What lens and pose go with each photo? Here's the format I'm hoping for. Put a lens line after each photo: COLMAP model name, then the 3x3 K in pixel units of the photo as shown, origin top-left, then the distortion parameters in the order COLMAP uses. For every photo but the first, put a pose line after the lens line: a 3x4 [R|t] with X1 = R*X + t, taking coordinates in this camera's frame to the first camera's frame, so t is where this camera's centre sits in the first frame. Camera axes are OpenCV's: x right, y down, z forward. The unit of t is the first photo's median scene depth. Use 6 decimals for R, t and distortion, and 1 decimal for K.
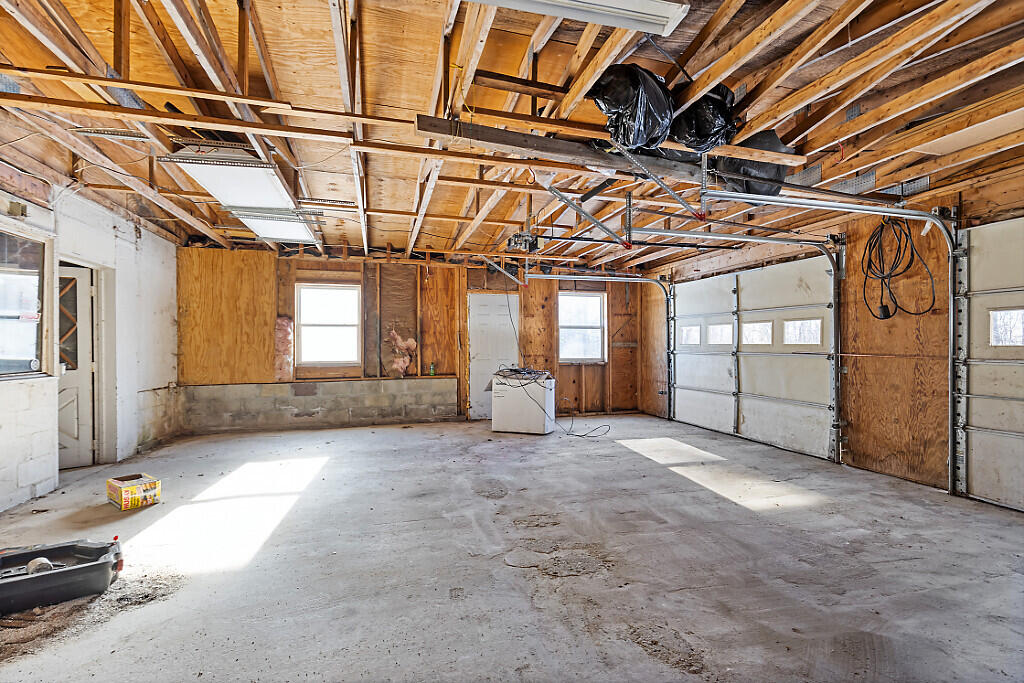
lens RADIAL K [[460.8, 0, 499.8], [0, 460.8, 346.8], [0, 0, 1]] dist [0.000716, -0.000449]
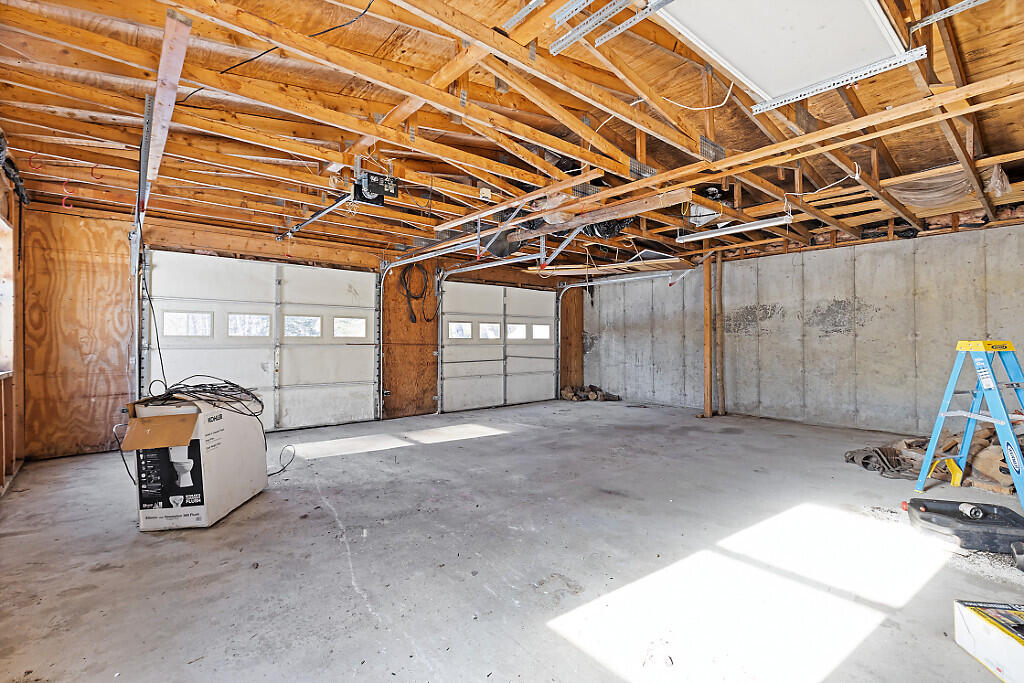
lens RADIAL K [[460.8, 0, 512.8], [0, 460.8, 337.4], [0, 0, 1]] dist [0.000716, -0.000449]
pose [[-0.429350, 0.003673, 0.903131, -0.729812], [0.001814, 0.999993, -0.003204, -0.000169], [-0.903136, 0.000263, -0.429354, 1.225338]]
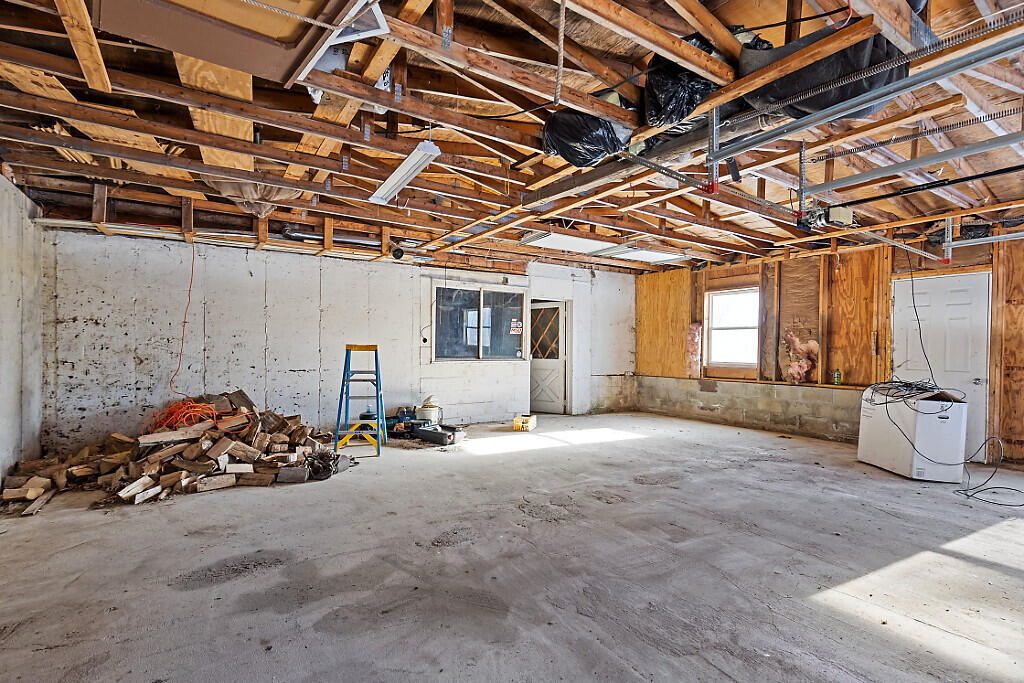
lens RADIAL K [[460.8, 0, 496.9], [0, 460.8, 347.8], [0, 0, 1]] dist [0.000716, -0.000449]
pose [[0.292227, 0.009469, -0.956302, 0.720917], [-0.016083, 0.999858, 0.004985, 0.002023], [0.956214, 0.013923, 0.292338, 0.259058]]
